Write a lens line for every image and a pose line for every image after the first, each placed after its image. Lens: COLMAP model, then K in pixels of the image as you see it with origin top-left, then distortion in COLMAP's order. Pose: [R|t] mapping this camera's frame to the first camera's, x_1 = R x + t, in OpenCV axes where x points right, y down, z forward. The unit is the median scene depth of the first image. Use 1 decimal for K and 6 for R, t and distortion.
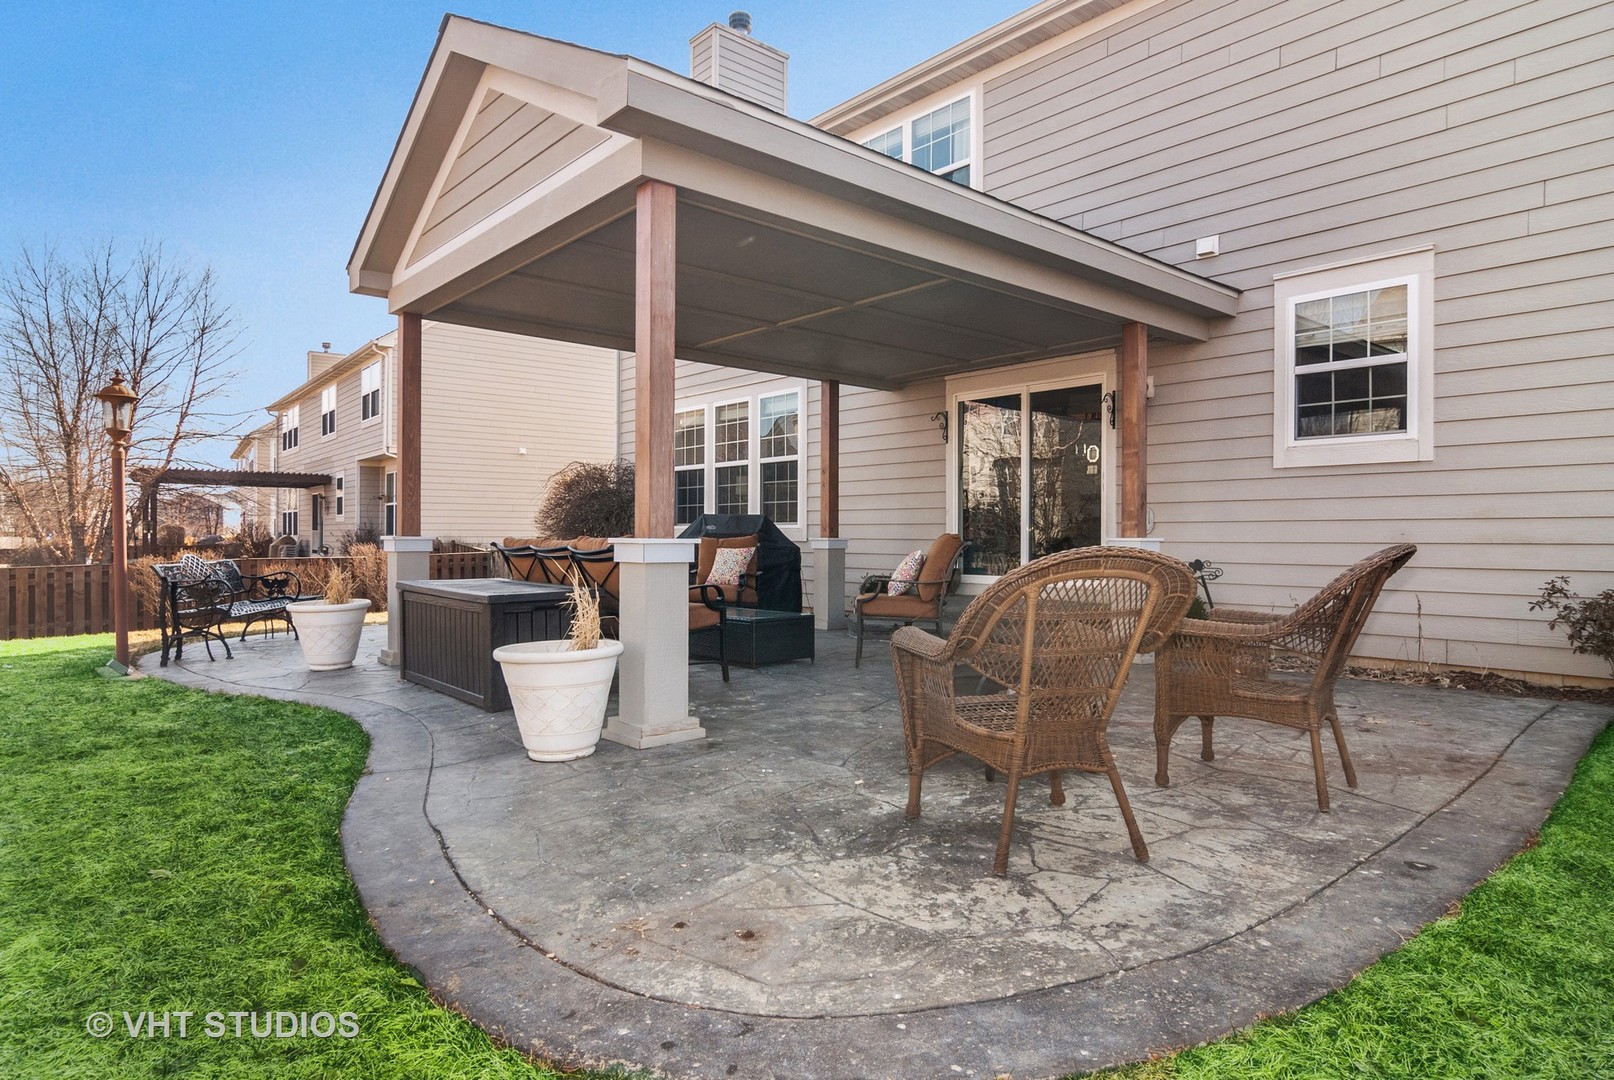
lens RADIAL K [[917.8, 0, 807.3], [0, 917.8, 535.7], [0, 0, 1]] dist [0.002238, 0.000778]
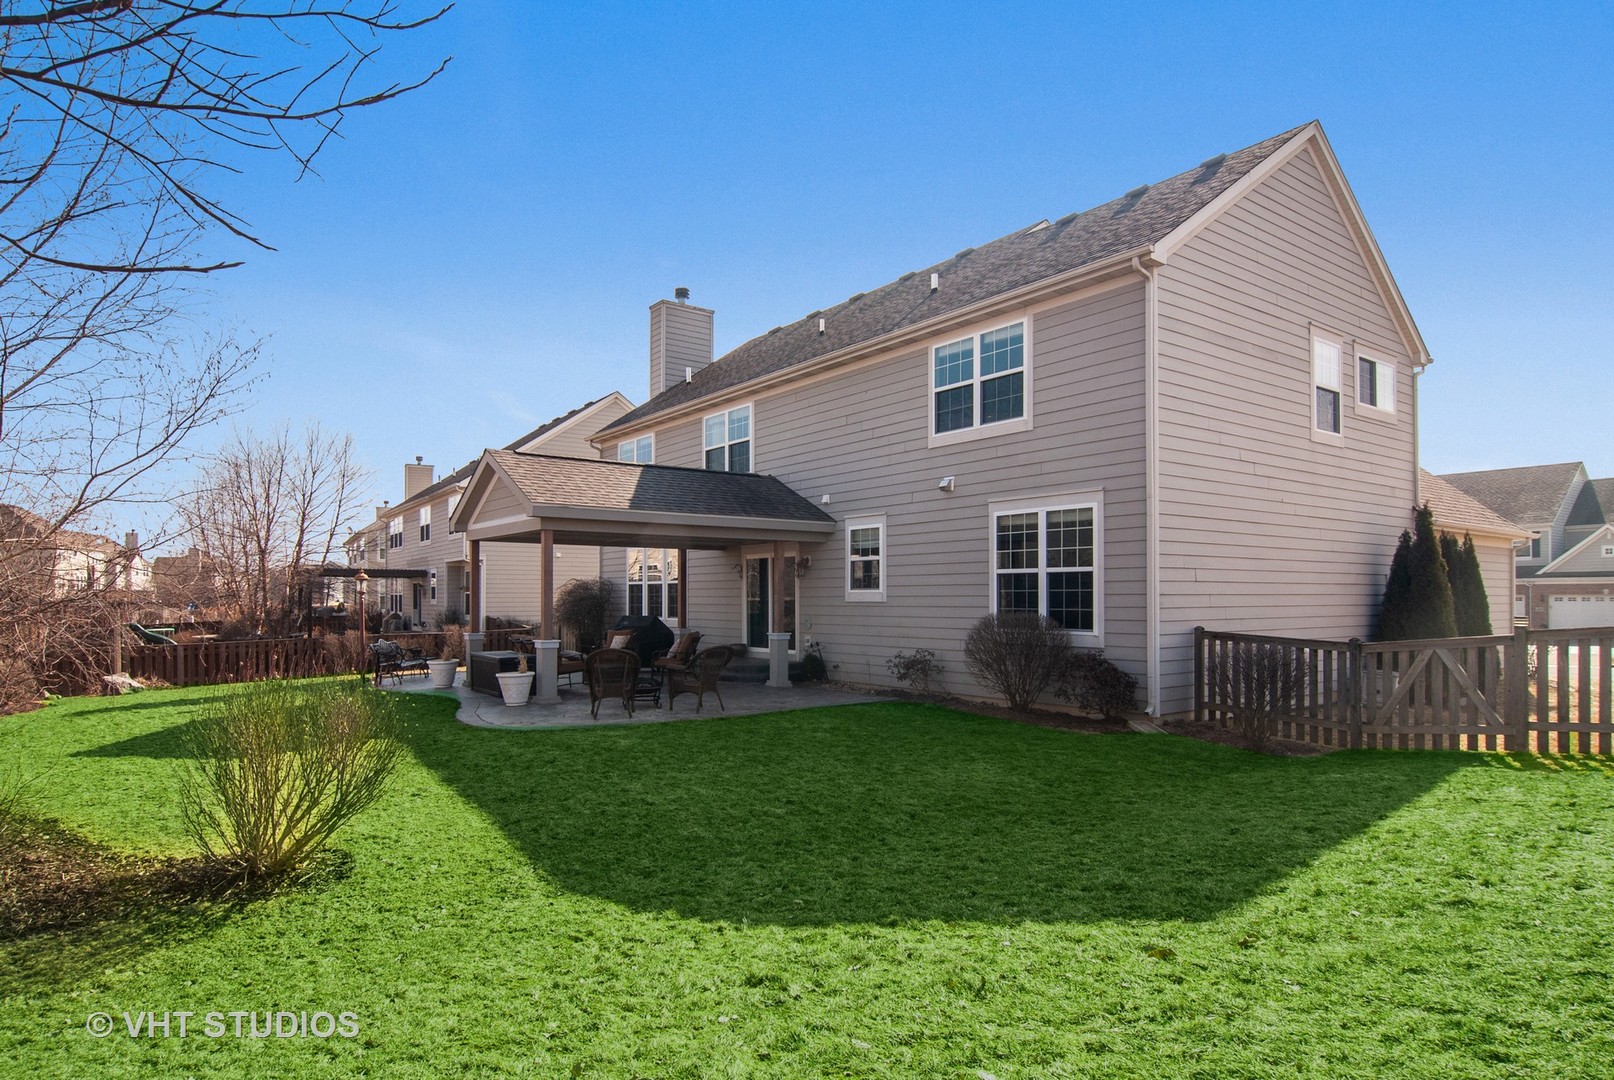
lens RADIAL K [[917.8, 0, 795.4], [0, 917.8, 593.7], [0, 0, 1]] dist [0.002238, 0.000778]
pose [[0.996374, -0.004610, -0.084960, 0.418577], [0.004244, 0.999981, -0.004482, -0.060447], [0.084979, 0.004105, 0.996374, -0.911970]]
